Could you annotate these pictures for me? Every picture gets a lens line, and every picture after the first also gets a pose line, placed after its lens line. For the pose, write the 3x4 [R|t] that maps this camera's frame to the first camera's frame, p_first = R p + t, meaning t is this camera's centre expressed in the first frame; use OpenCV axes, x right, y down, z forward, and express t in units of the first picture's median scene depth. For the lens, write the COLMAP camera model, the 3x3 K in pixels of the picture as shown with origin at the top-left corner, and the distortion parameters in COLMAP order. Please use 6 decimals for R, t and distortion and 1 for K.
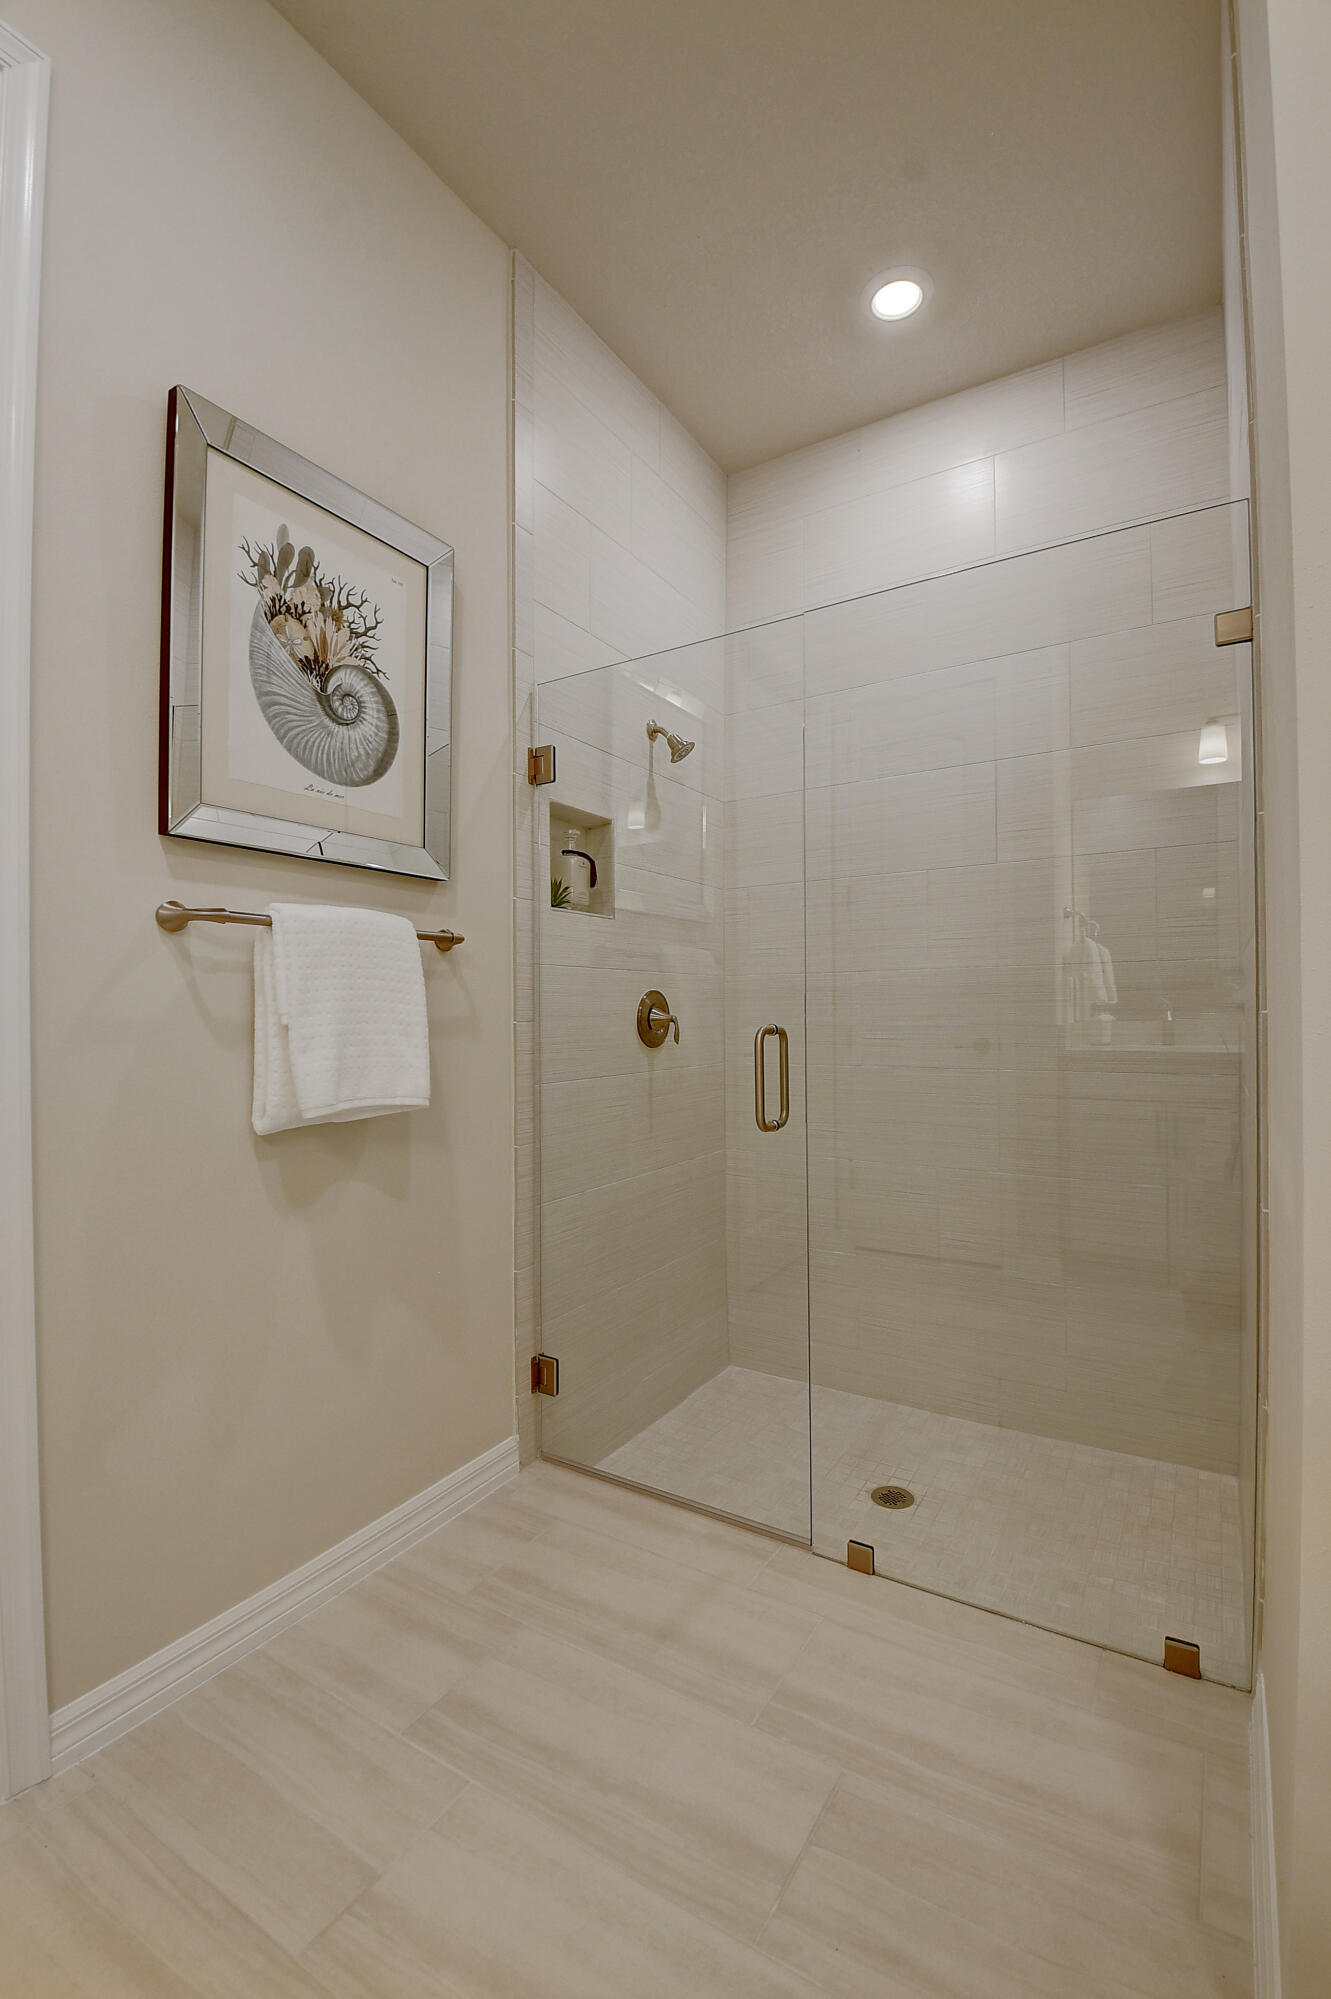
lens RADIAL K [[891.0, 0, 660.6], [0, 891.0, 1018.7], [0, 0, 1]] dist [-0.000243, -0.013926]
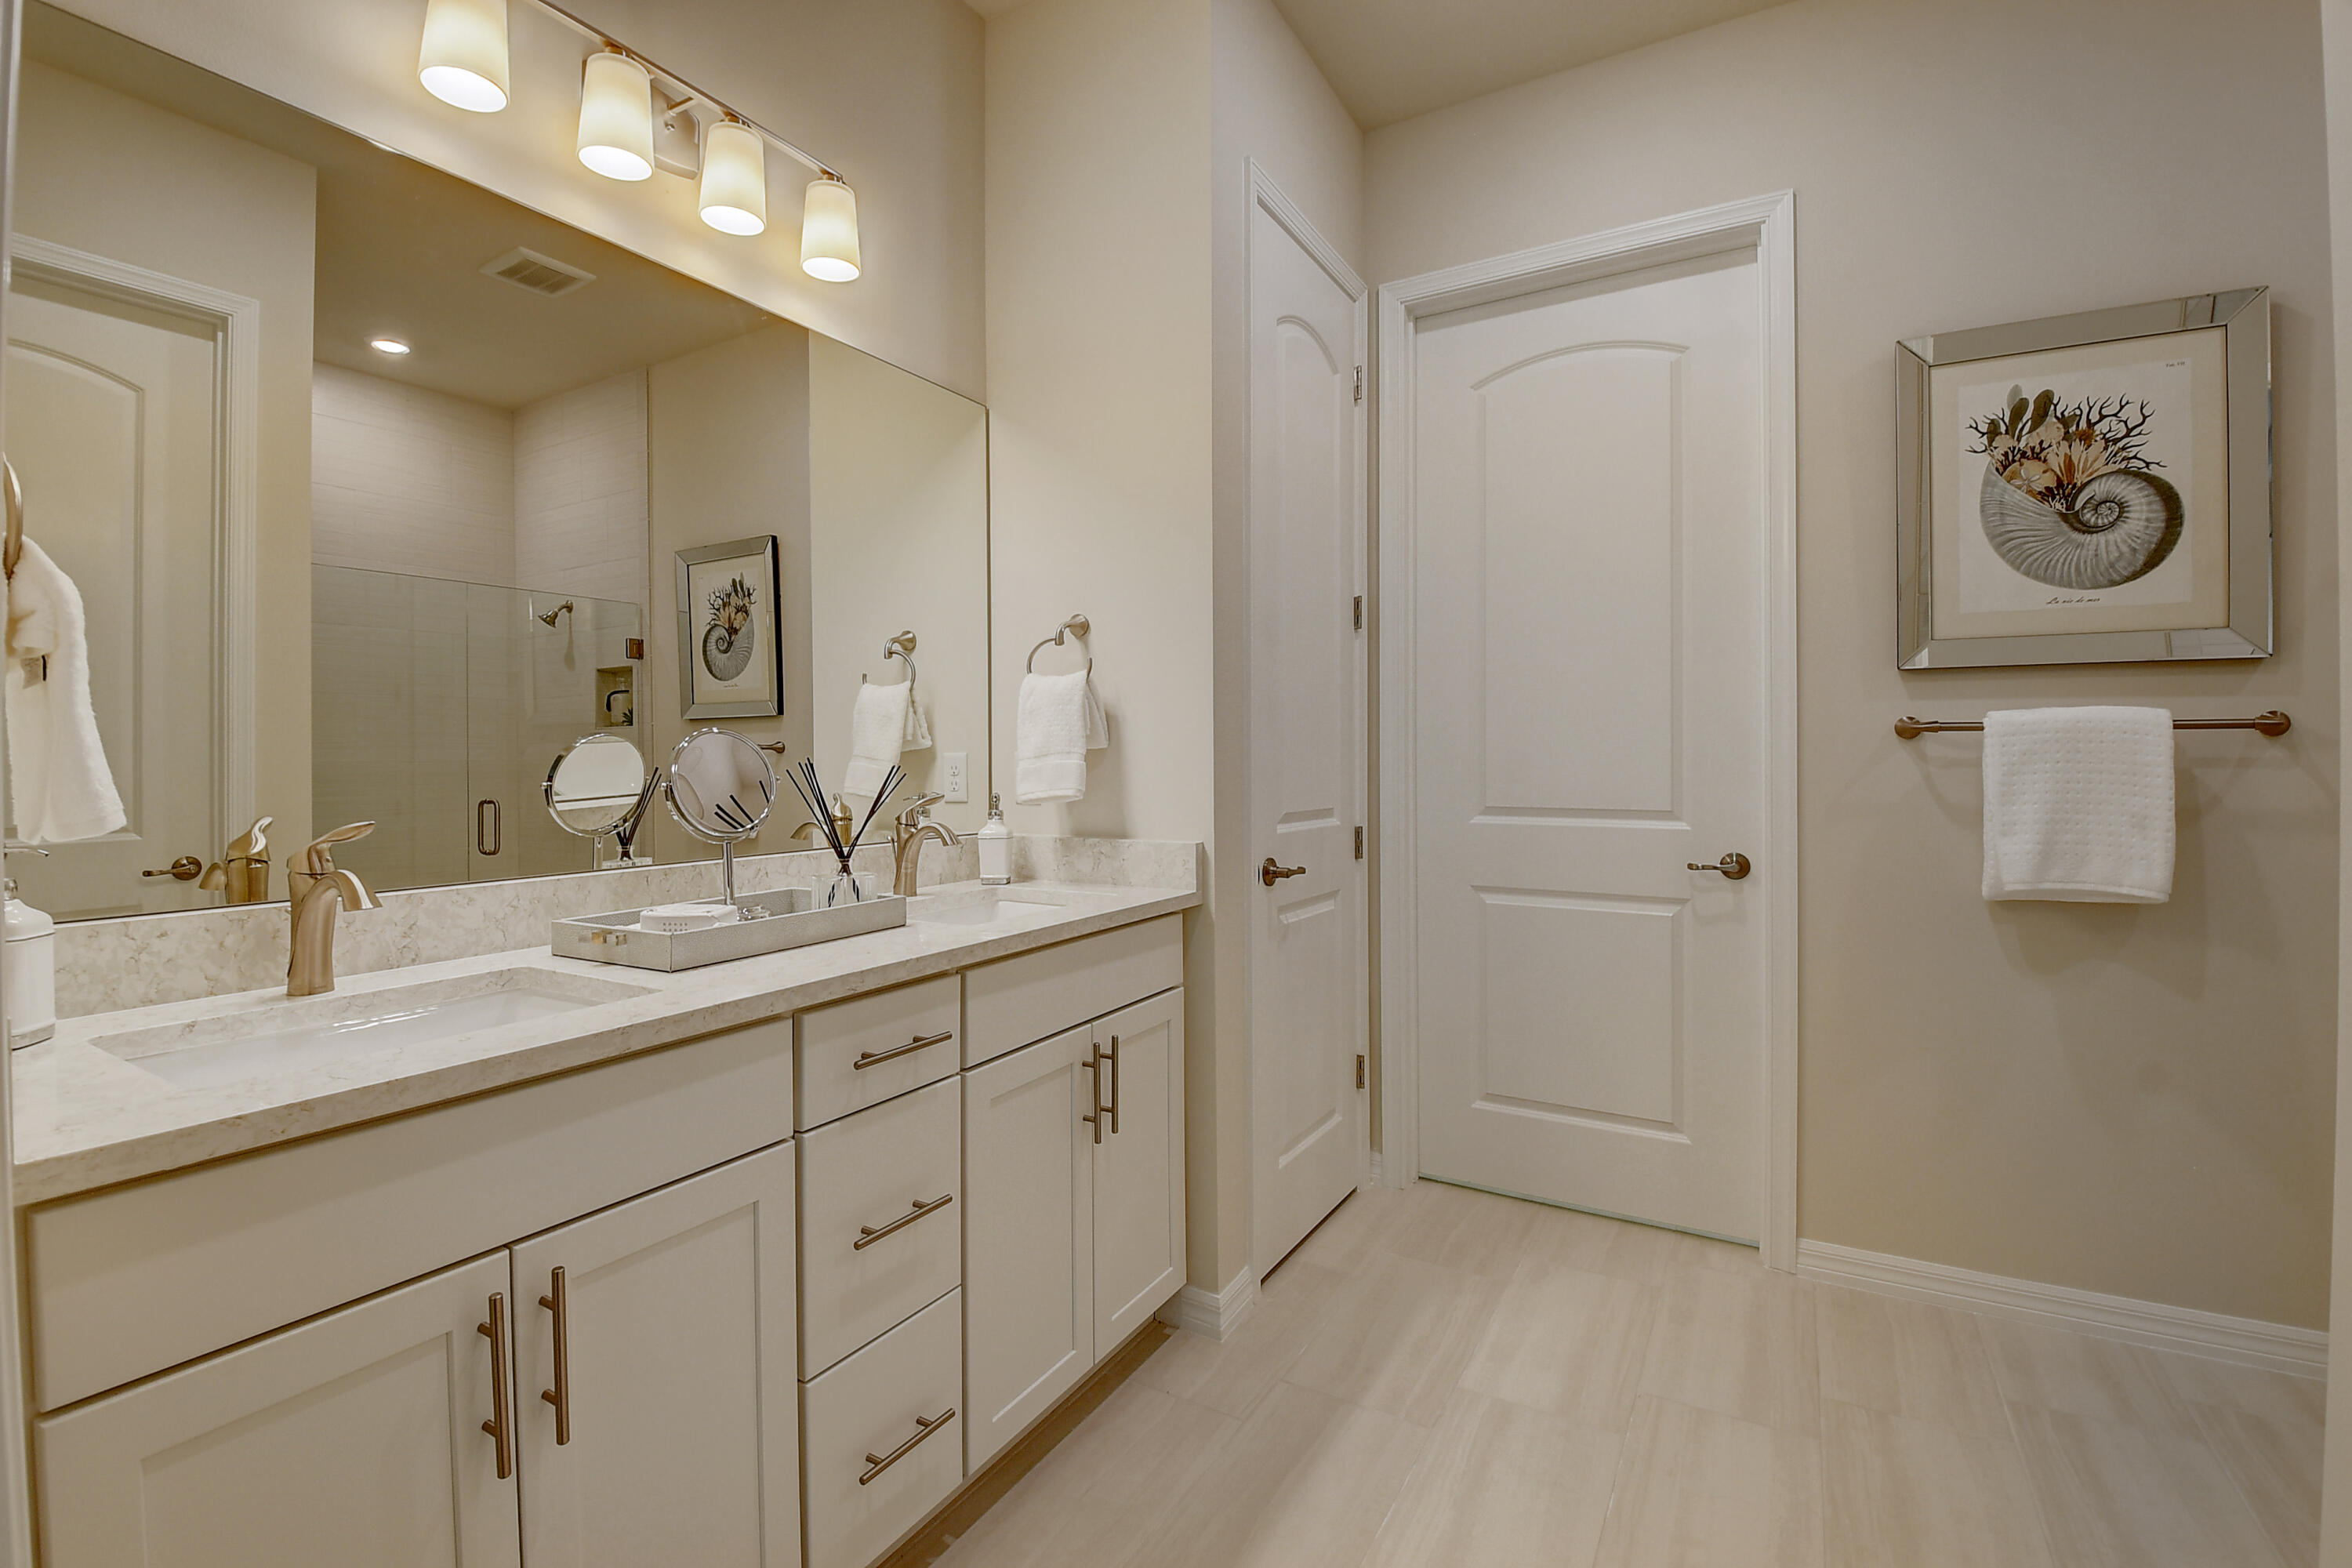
lens RADIAL K [[1042.8, 0, 1158.7], [0, 1042.8, 756.9], [0, 0, 1]] dist [0.014749, -0.024940]
pose [[0.044645, 0.010804, -0.998944, 0.869153], [0.002223, 0.999938, 0.010914, -0.079715], [0.999000, -0.002708, 0.044619, -0.187961]]
